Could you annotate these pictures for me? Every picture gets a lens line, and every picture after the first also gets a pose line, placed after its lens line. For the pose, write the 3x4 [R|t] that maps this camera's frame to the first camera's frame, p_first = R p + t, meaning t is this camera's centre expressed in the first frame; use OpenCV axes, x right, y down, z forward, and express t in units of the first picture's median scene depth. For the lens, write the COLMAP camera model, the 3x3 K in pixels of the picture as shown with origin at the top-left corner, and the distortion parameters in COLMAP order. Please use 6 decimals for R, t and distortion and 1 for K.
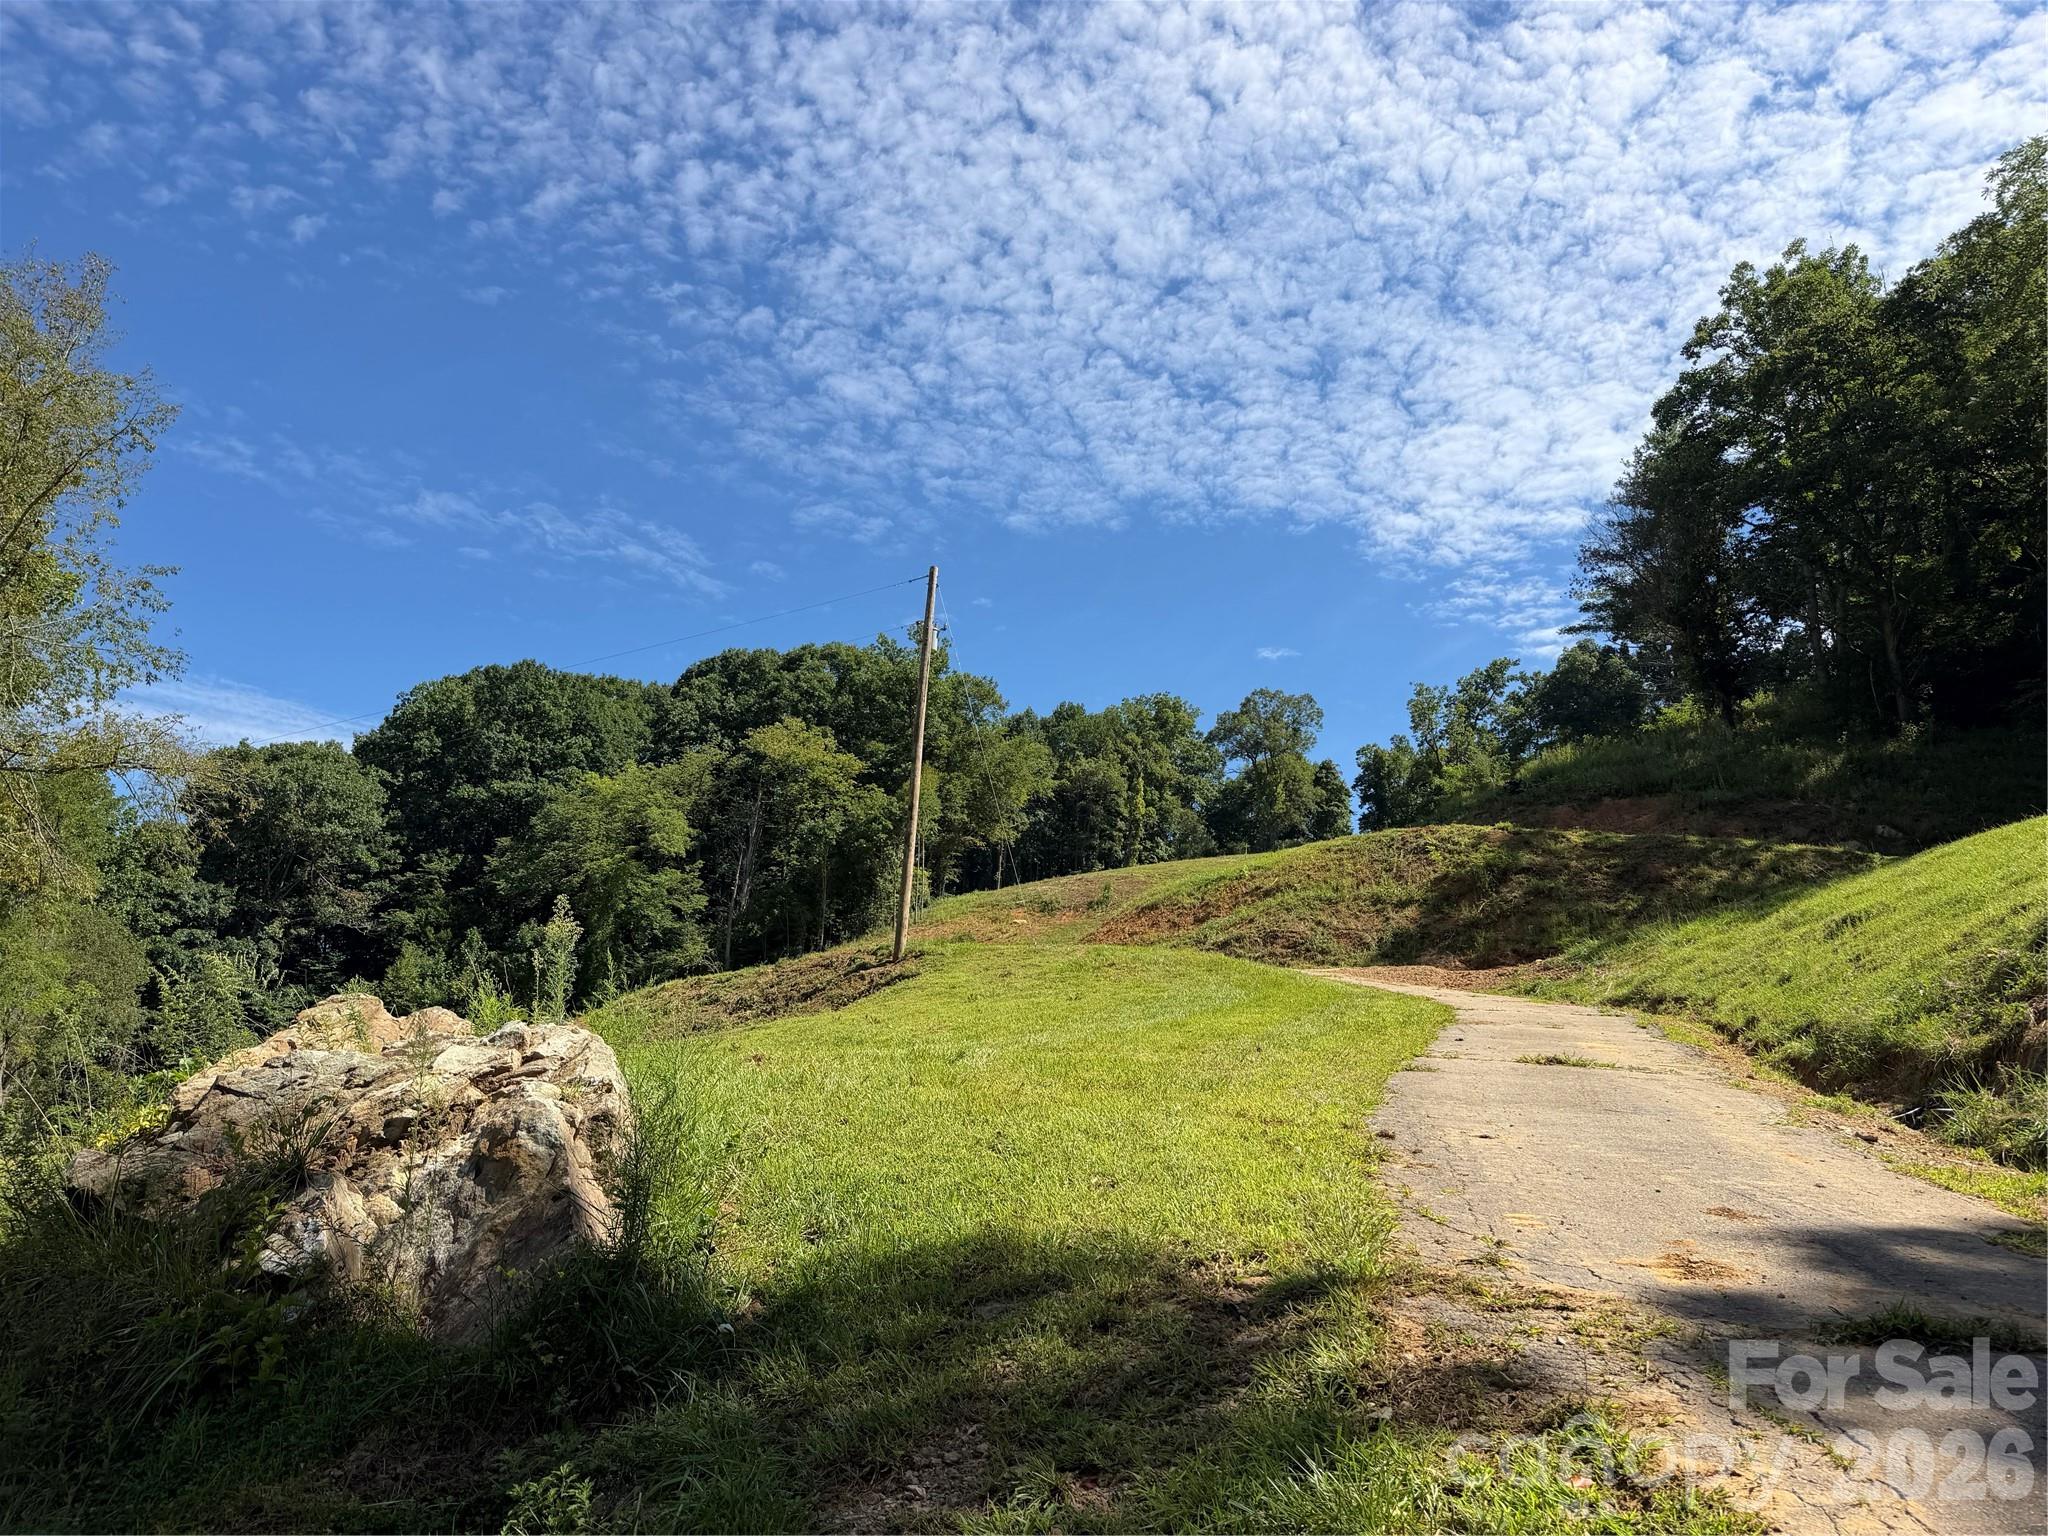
lens RADIAL K [[1430.2, 0, 1078.7], [0, 1430.2, 766.0], [0, 0, 1]] dist [0.080880, -0.107139]
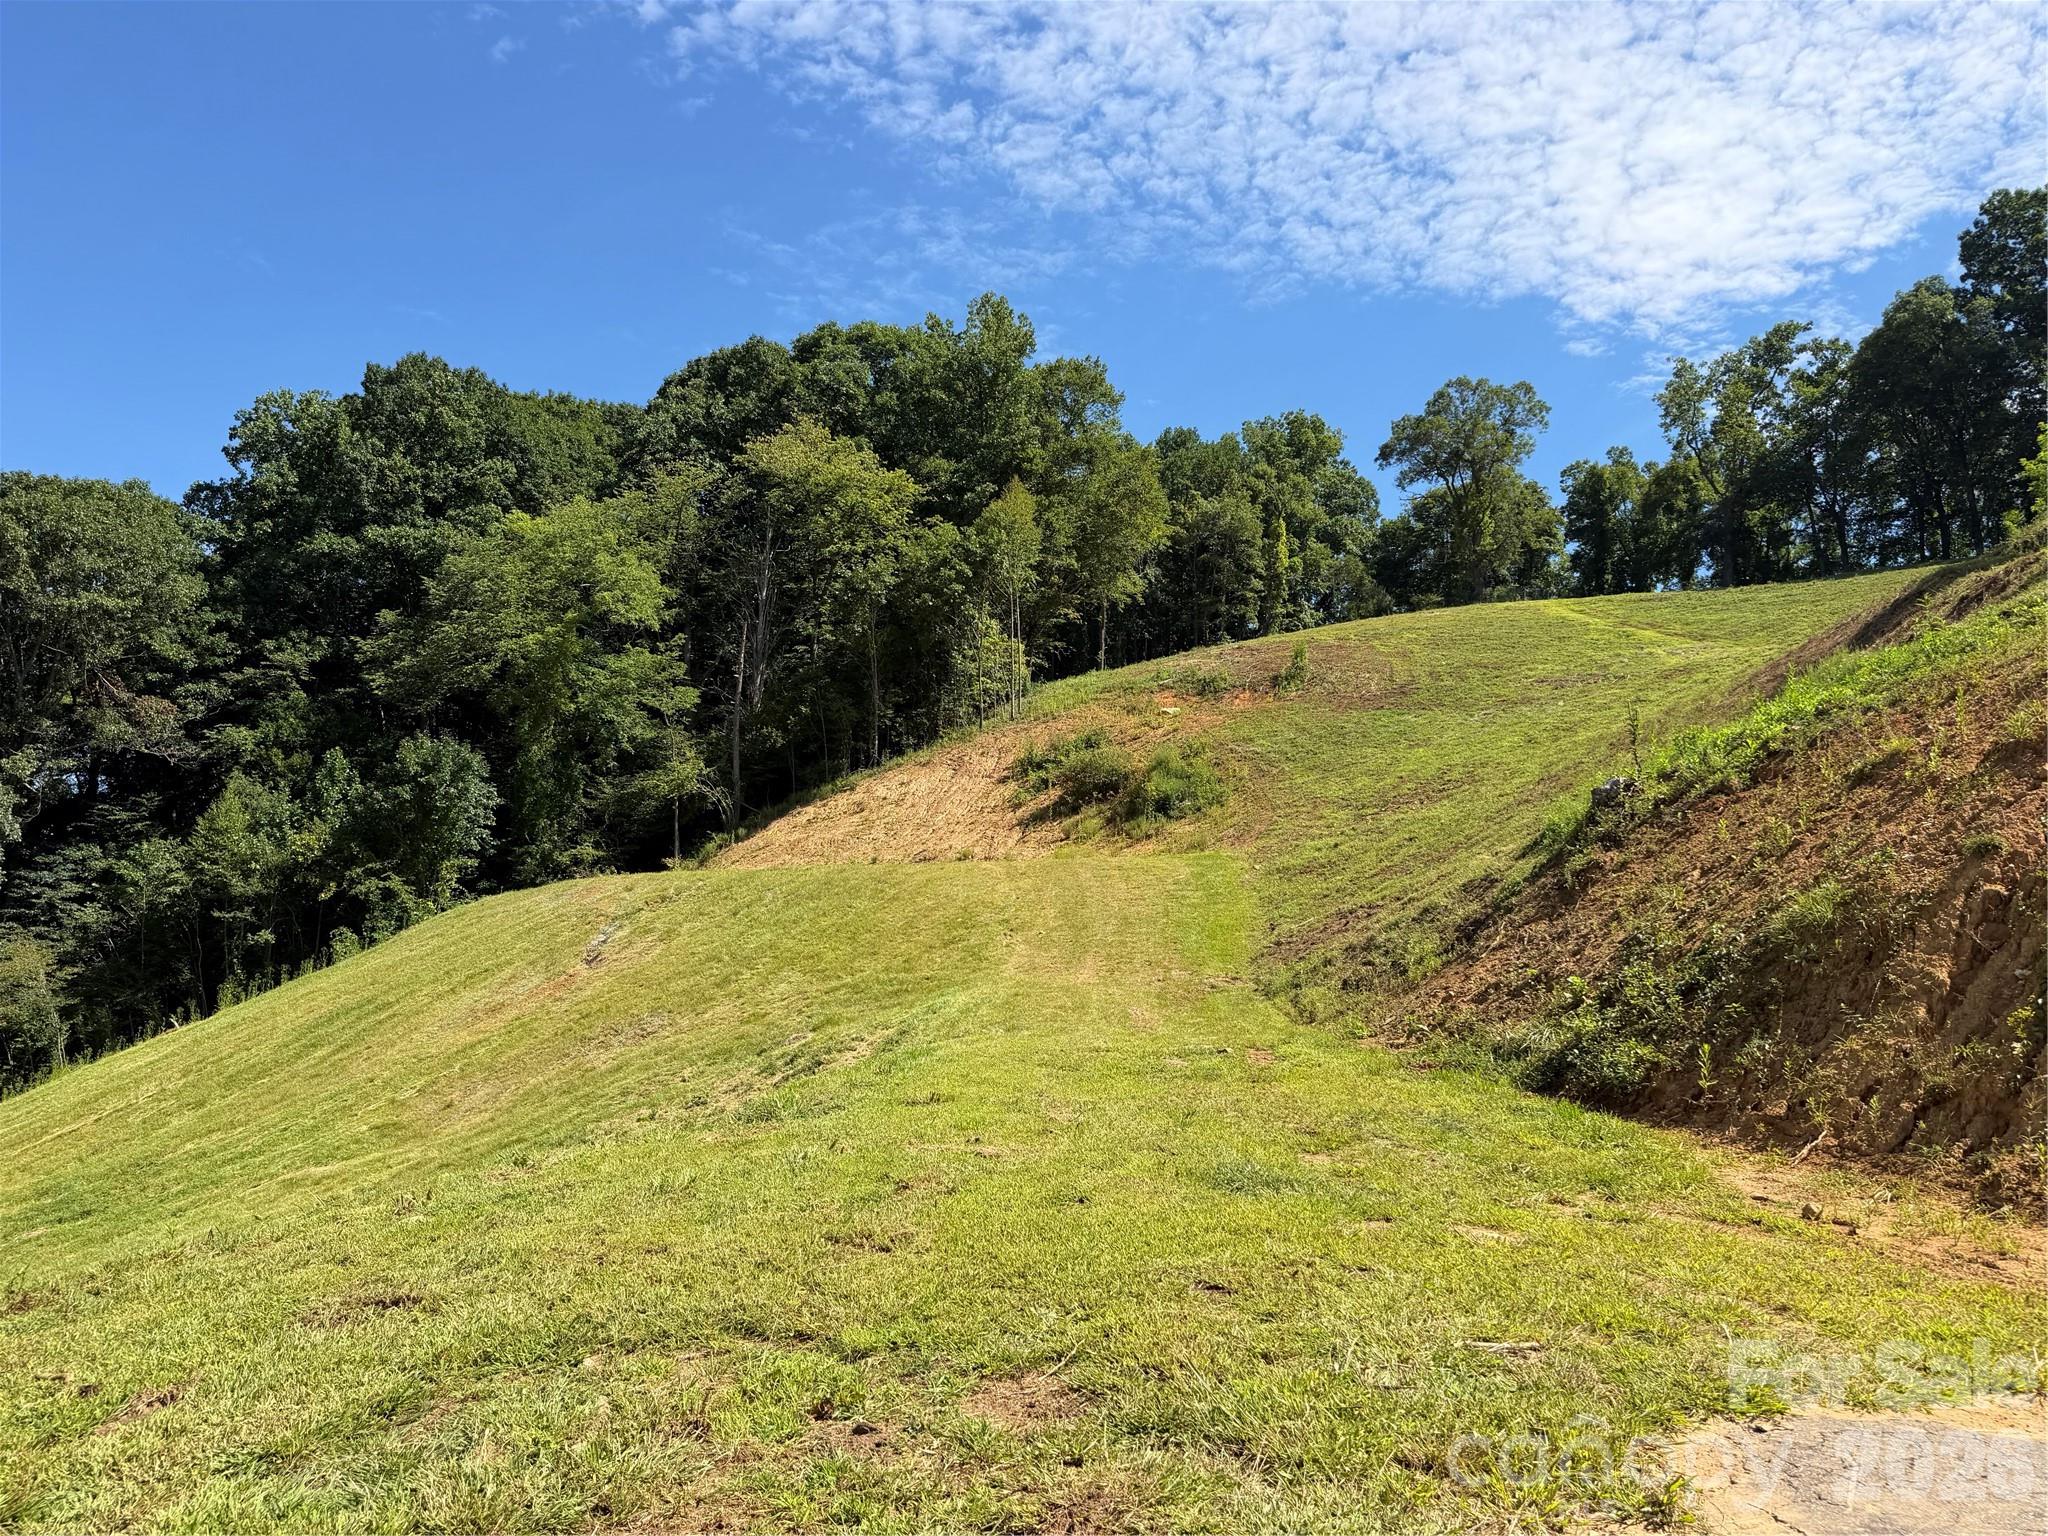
lens RADIAL K [[1430.2, 0, 1074.9], [0, 1430.2, 775.1], [0, 0, 1]] dist [0.080880, -0.107139]
pose [[0.998468, -0.037937, -0.040279, -0.051422], [0.043457, 0.988267, 0.146427, 0.034177], [0.034252, -0.147953, 0.988401, 0.293079]]
